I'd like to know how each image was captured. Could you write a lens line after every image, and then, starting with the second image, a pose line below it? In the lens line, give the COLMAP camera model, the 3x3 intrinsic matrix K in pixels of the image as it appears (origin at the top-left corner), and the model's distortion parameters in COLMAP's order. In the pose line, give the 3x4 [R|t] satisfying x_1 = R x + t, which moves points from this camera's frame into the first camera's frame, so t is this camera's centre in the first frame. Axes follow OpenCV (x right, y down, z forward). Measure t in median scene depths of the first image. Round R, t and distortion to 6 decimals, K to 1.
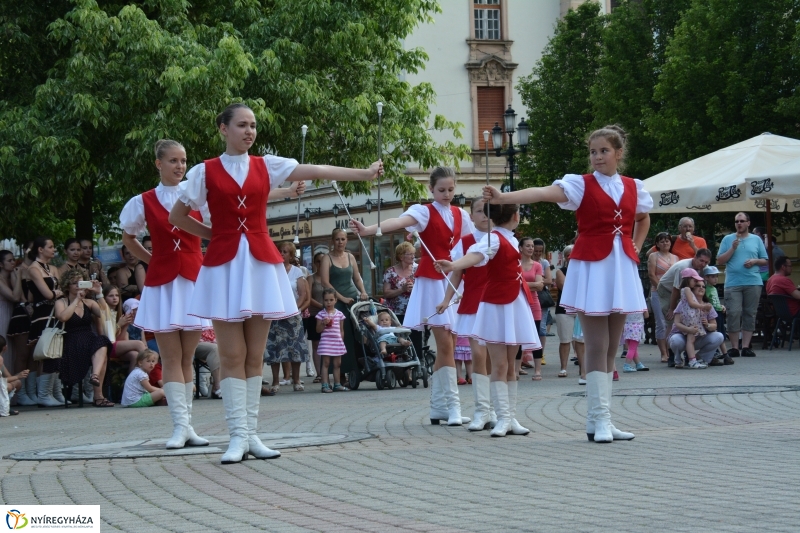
lens RADIAL K [[1880.9, 0, 400.0], [0, 1880.9, 266.5], [0, 0, 1]] dist [-0.005617, 0.065429]
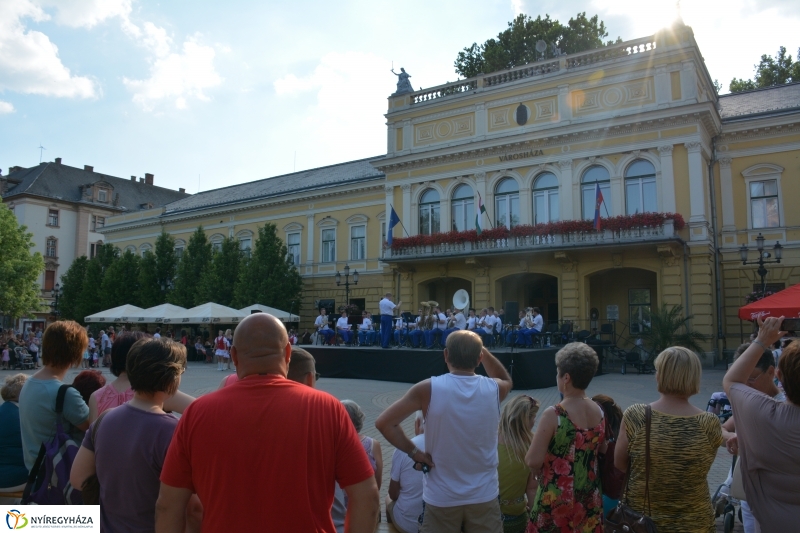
lens RADIAL K [[632.2, 0, 400.0], [0, 632.2, 266.5], [0, 0, 1]] dist [-0.162398, 0.117898]
pose [[0.832754, 0.075796, 0.548430, -0.031937], [-0.029988, 0.995305, -0.092022, -0.032127], [-0.552830, 0.060185, 0.831118, -0.279394]]
